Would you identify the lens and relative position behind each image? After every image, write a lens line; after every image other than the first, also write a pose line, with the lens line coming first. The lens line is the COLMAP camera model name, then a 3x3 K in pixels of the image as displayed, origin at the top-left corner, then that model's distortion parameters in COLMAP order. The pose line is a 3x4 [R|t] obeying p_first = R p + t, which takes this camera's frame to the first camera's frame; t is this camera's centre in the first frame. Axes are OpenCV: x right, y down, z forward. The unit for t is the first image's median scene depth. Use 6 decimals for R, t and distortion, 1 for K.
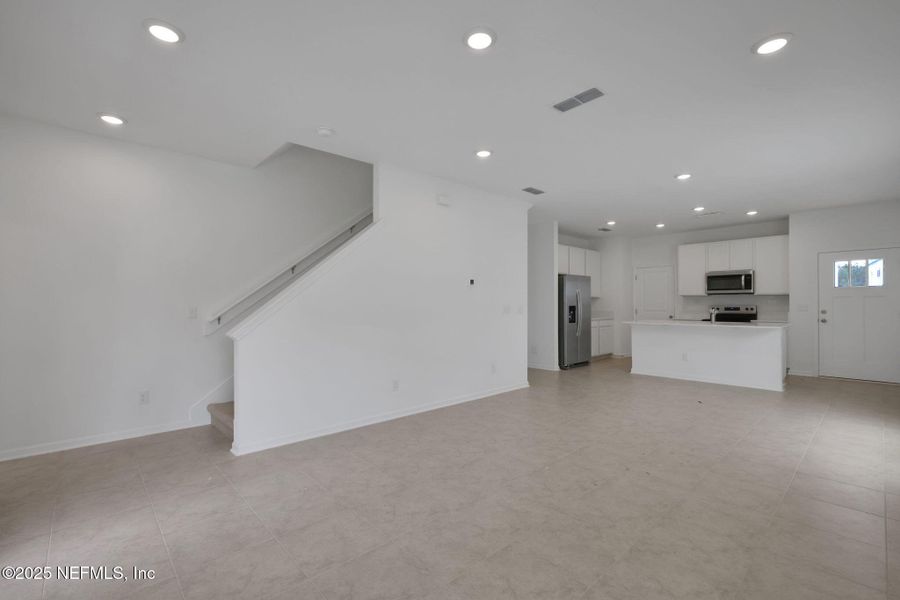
lens RADIAL K [[389.5, 0, 444.4], [0, 389.5, 302.5], [0, 0, 1]] dist [-0.000138, 0.000111]
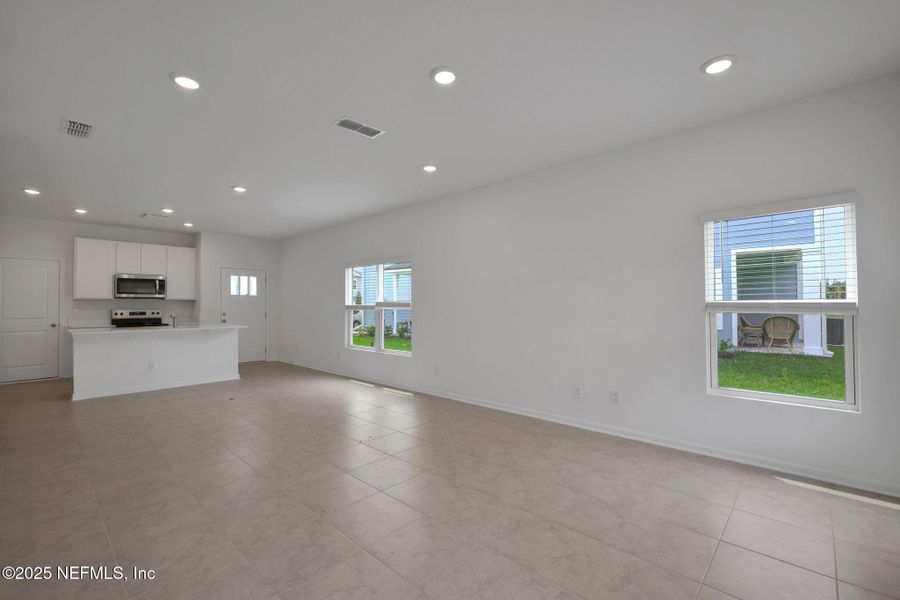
lens RADIAL K [[389.5, 0, 444.4], [0, 389.5, 302.5], [0, 0, 1]] dist [-0.000138, 0.000111]
pose [[-0.061105, 0.010285, 0.998078, -0.305422], [0.001261, 0.999947, -0.010227, -0.000209], [-0.998131, 0.000634, -0.061115, 0.314944]]
